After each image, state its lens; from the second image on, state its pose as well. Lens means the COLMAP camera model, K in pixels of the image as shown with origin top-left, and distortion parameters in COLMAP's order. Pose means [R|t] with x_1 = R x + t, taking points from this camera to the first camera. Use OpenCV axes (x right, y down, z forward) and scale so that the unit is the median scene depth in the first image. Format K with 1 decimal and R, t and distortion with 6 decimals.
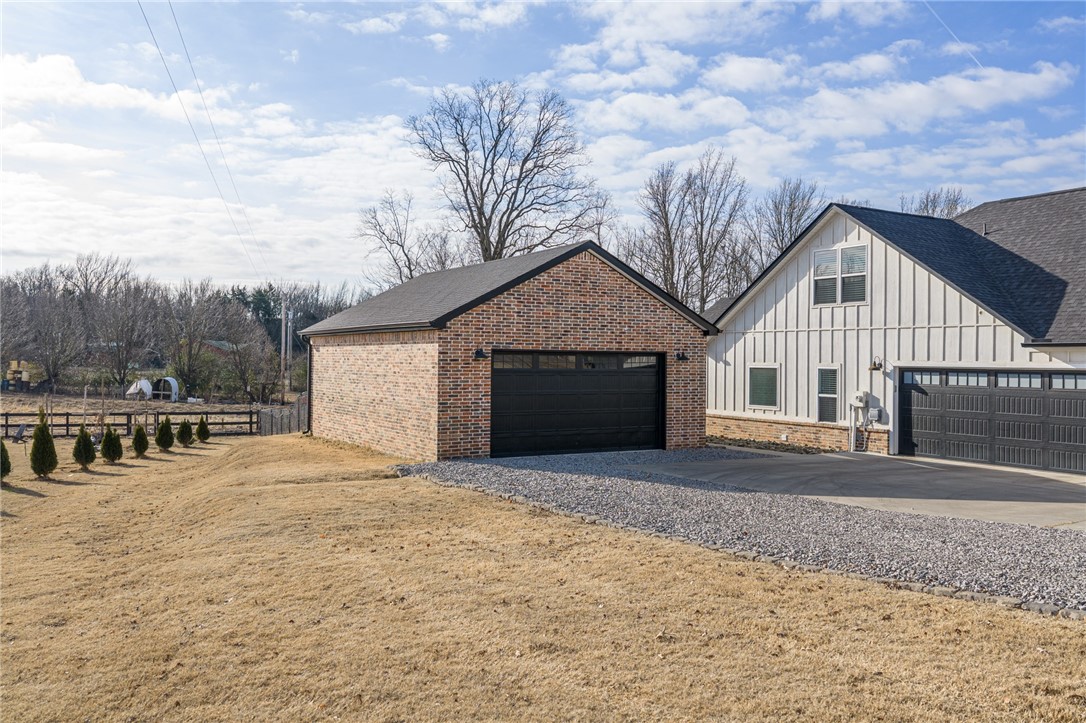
lens RADIAL K [[897.3, 0, 548.7], [0, 897.3, 366.1], [0, 0, 1]] dist [0.011365, -0.005563]
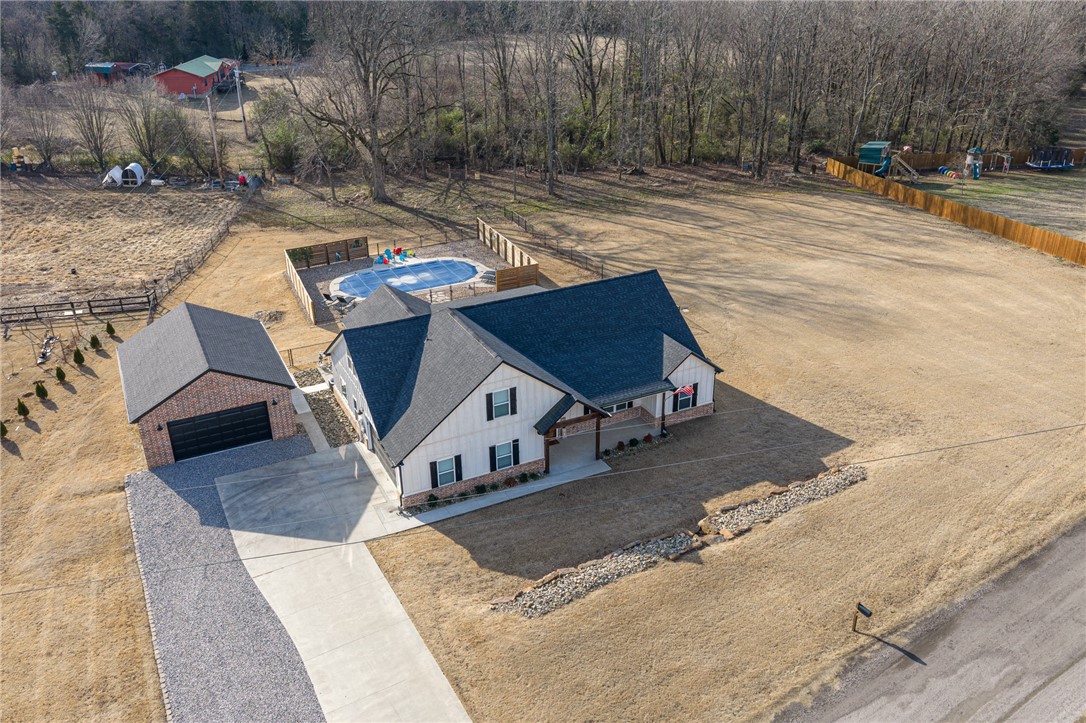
lens RADIAL K [[893.4, 0, 545.3], [0, 893.4, 363.3], [0, 0, 1]] dist [0.018778, -0.010696]
pose [[0.996877, 0.017715, -0.076952, 0.938520], [0.017724, 0.899449, 0.436667, -0.993846], [0.076950, -0.436667, 0.896326, -0.789148]]
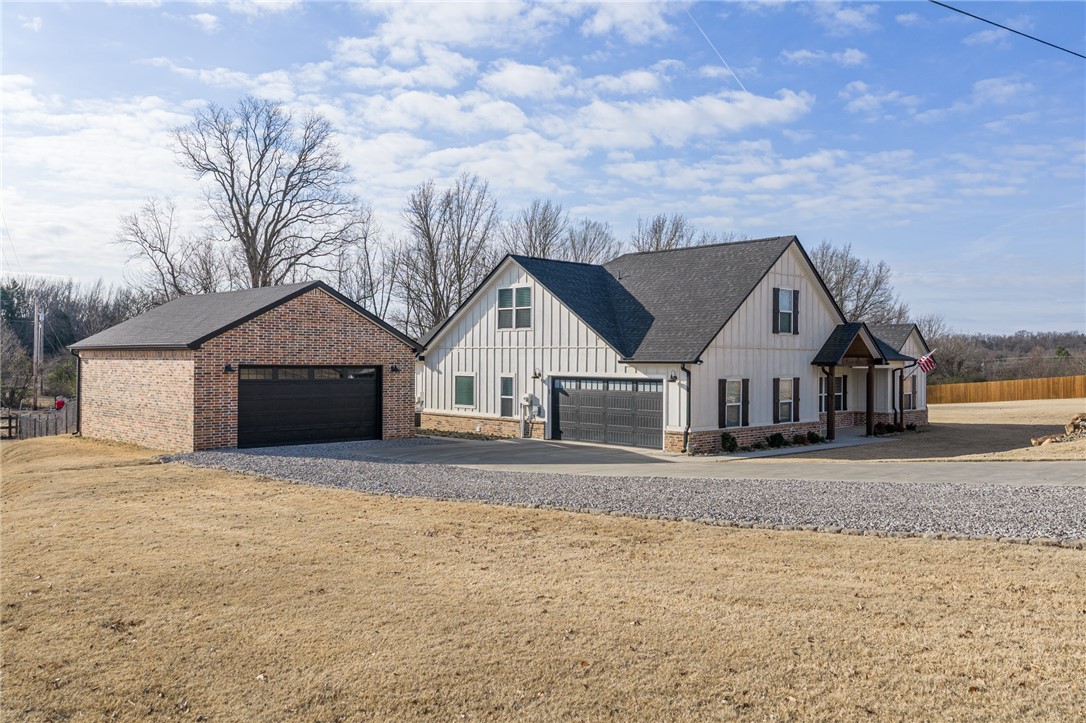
lens RADIAL K [[893.4, 0, 545.3], [0, 893.4, 363.3], [0, 0, 1]] dist [0.018778, -0.010696]
pose [[0.971620, -0.002286, 0.236535, 0.053892], [0.002757, 0.999995, -0.001662, -0.015535], [-0.236530, 0.002267, 0.971621, -0.319389]]
